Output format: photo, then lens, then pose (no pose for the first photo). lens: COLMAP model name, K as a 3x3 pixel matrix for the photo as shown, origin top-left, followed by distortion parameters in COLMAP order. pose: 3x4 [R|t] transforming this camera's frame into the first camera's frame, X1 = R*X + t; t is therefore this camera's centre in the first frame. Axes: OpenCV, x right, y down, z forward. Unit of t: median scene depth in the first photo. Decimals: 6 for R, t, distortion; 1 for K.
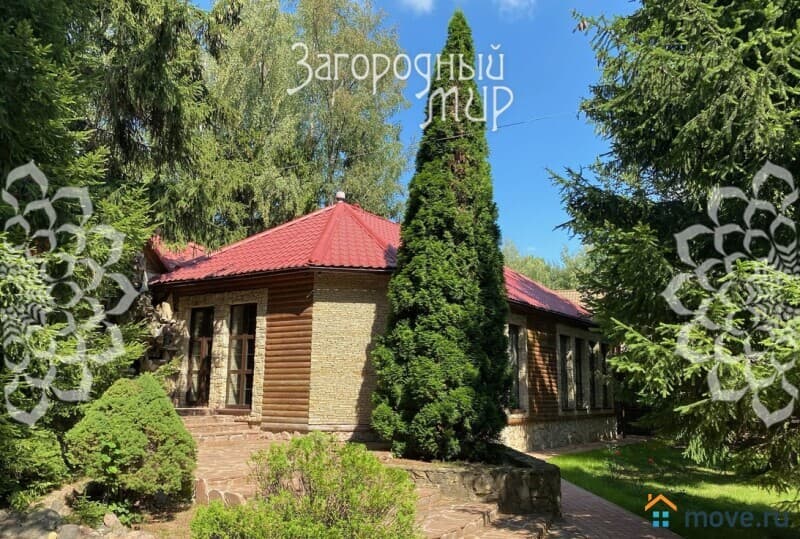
lens RADIAL K [[588.6, 0, 401.2], [0, 588.6, 268.1], [0, 0, 1]] dist [0.060685, 0.000971]
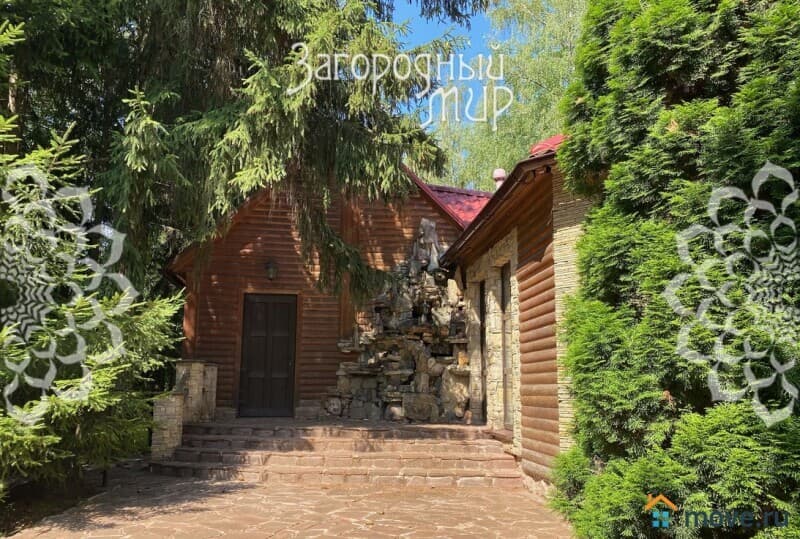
lens RADIAL K [[588.6, 0, 398.8], [0, 588.6, 271.4], [0, 0, 1]] dist [0.060685, 0.000971]
pose [[0.562886, -0.175572, -0.807672, 0.174396], [0.178310, 0.979963, -0.088756, 0.109004], [0.807072, -0.094056, 0.582913, 0.561697]]
